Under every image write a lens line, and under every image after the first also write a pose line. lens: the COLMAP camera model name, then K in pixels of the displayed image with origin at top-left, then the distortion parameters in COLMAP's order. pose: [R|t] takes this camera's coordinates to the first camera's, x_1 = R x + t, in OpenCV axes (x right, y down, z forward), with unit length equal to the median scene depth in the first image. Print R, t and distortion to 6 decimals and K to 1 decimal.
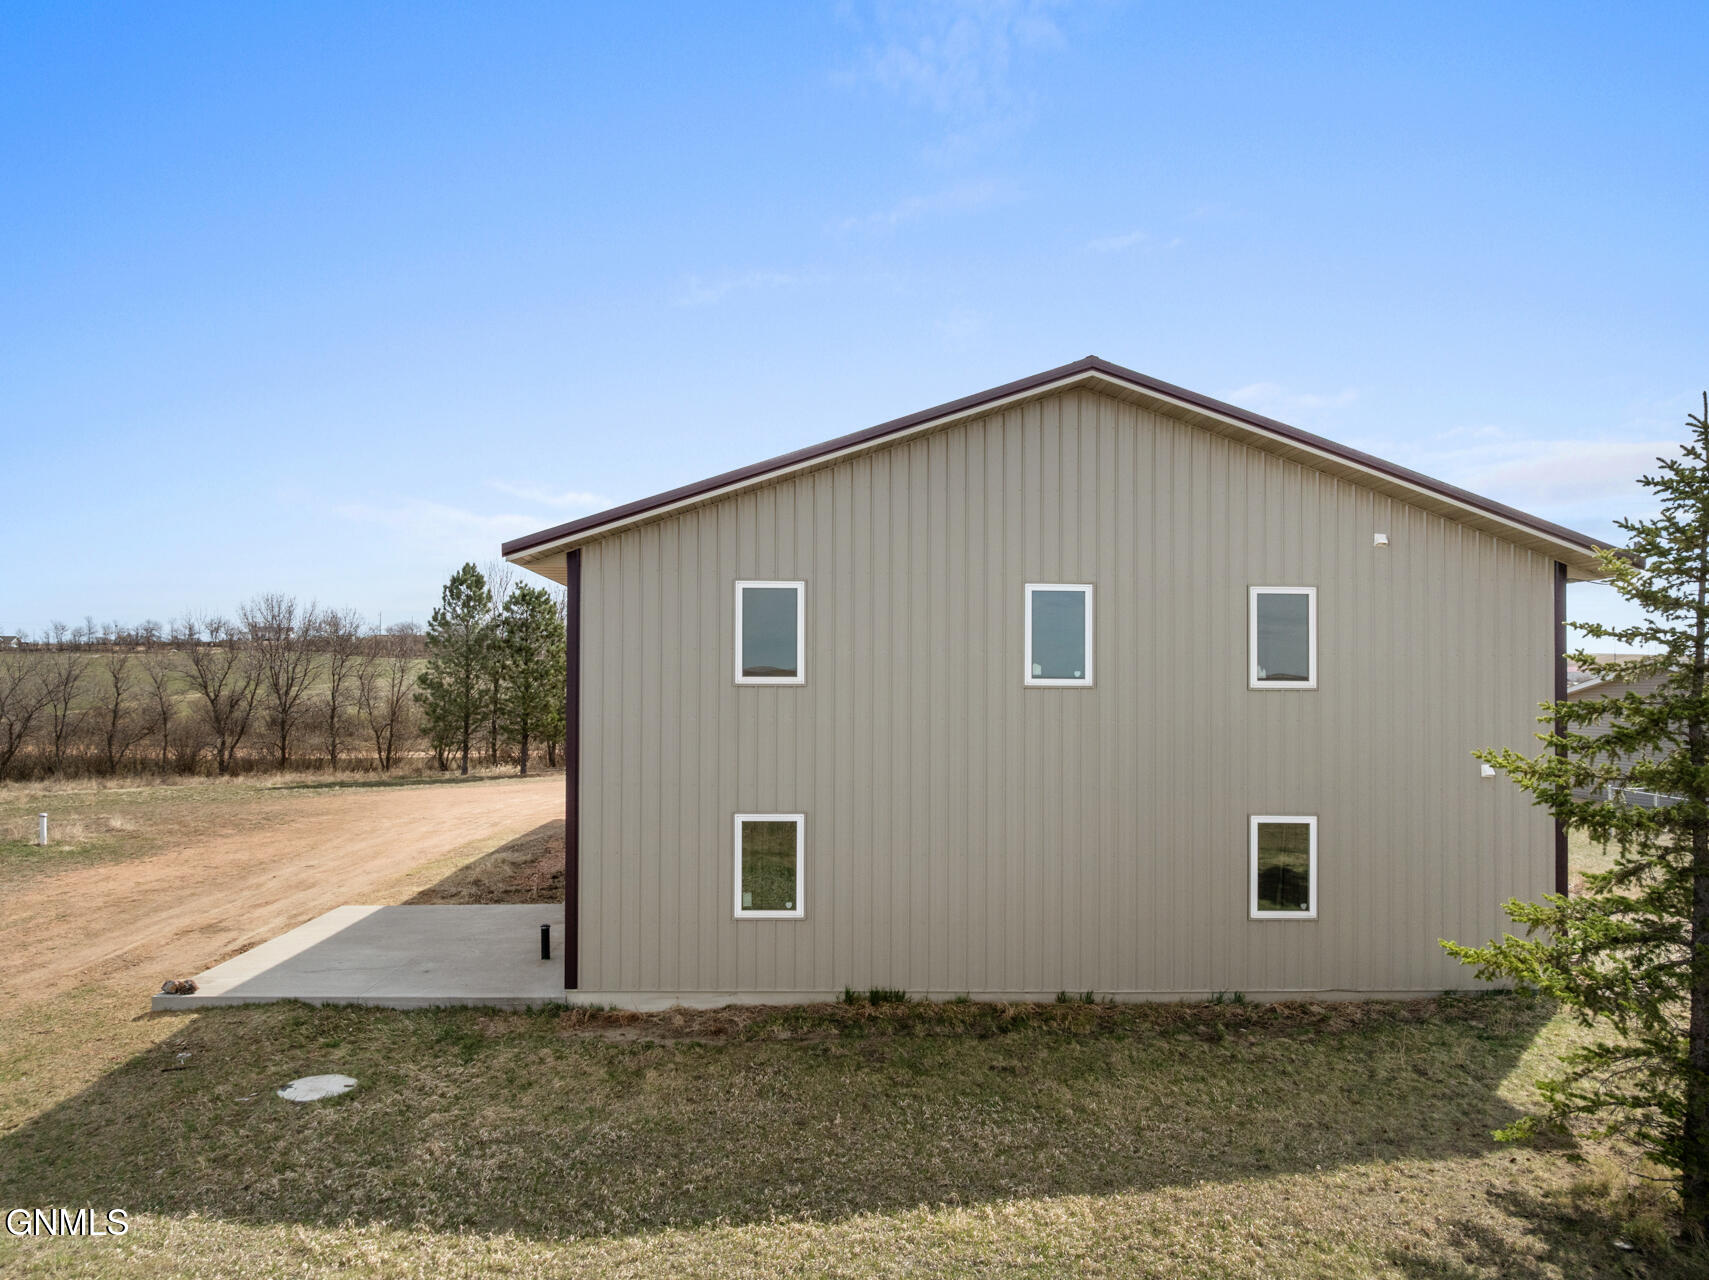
lens RADIAL K [[1203.5, 0, 858.3], [0, 1203.5, 642.5], [0, 0, 1]] dist [-0.038891, 0.009186]
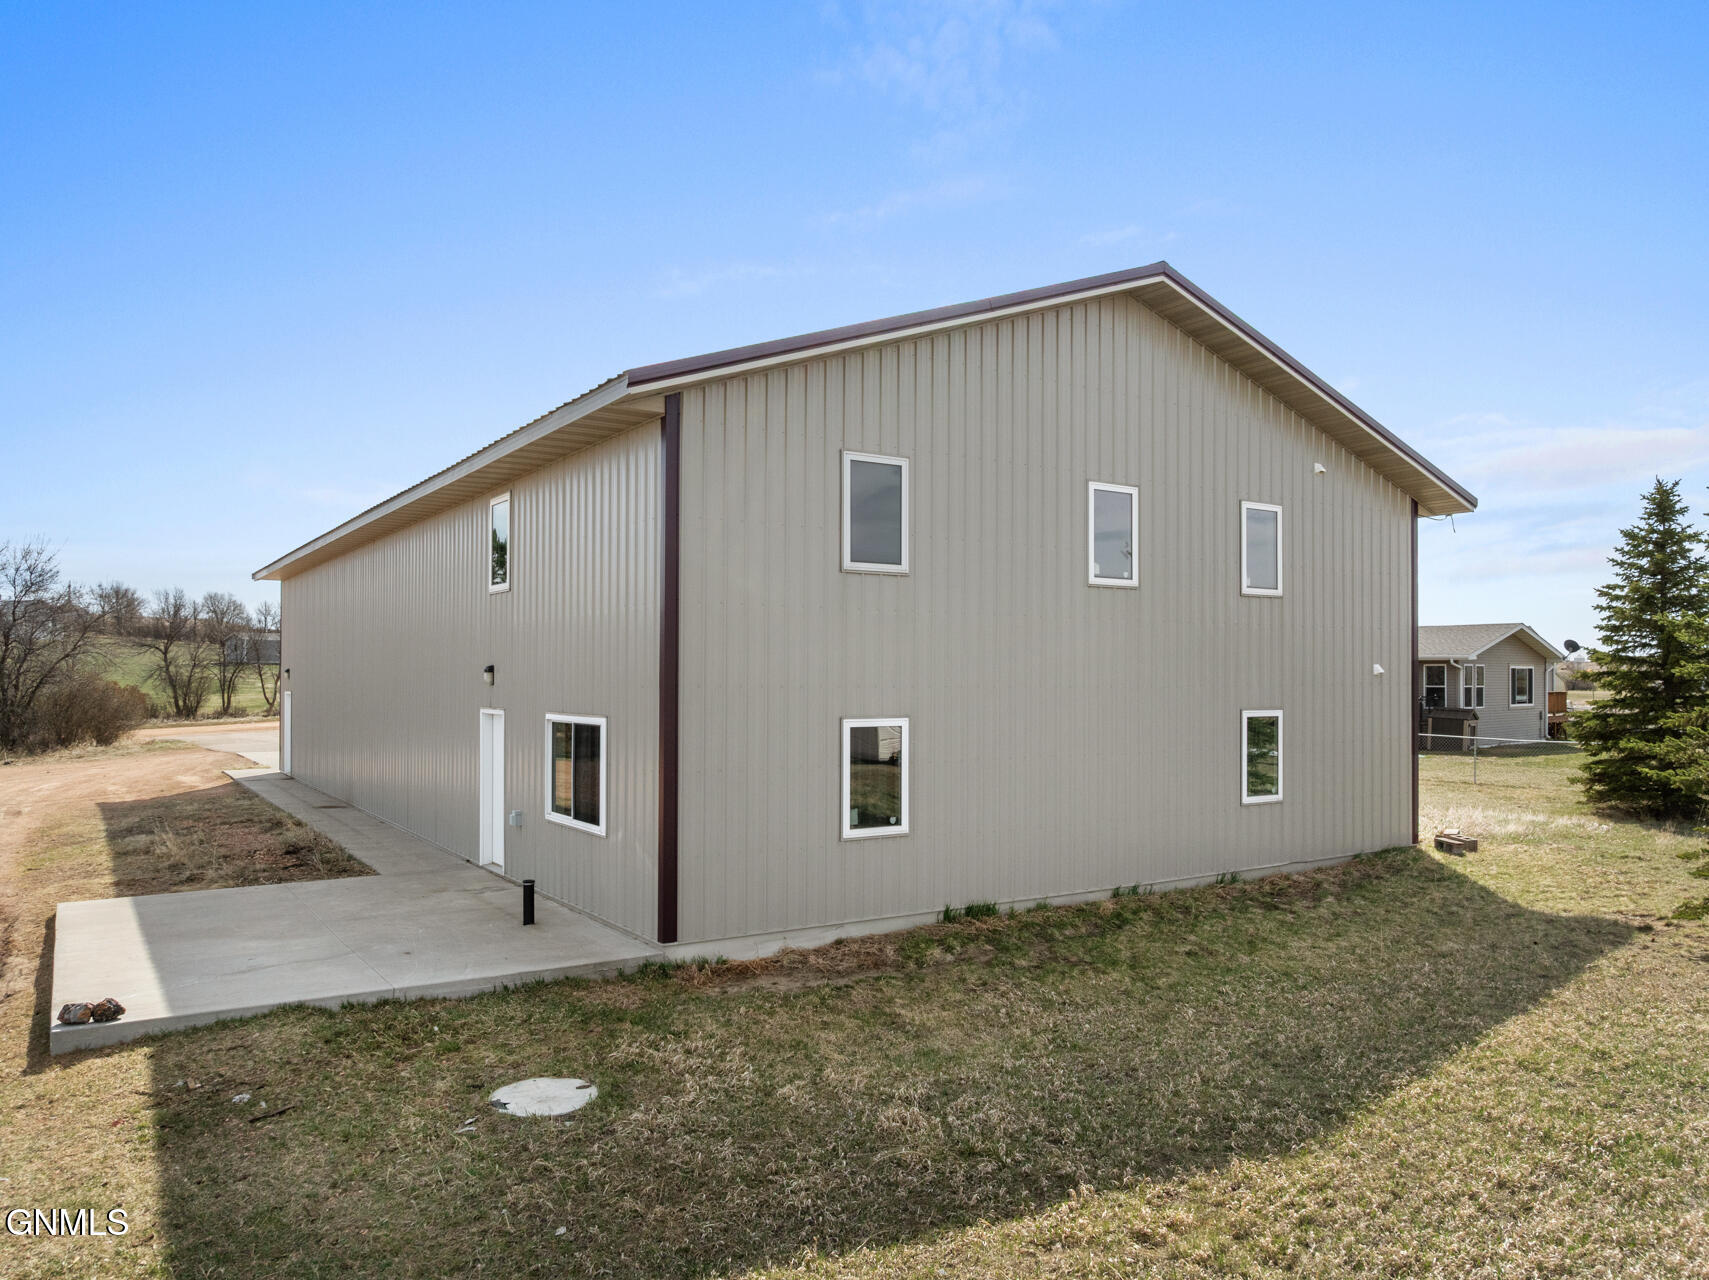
lens RADIAL K [[1192.0, 0, 845.9], [0, 1192.0, 656.4], [0, 0, 1]] dist [-0.061077, 0.006344]
pose [[0.862936, 0.001209, 0.505312, -0.540826], [-0.012758, 0.999730, 0.019396, 0.080772], [-0.505153, -0.023184, 0.862718, 0.259028]]
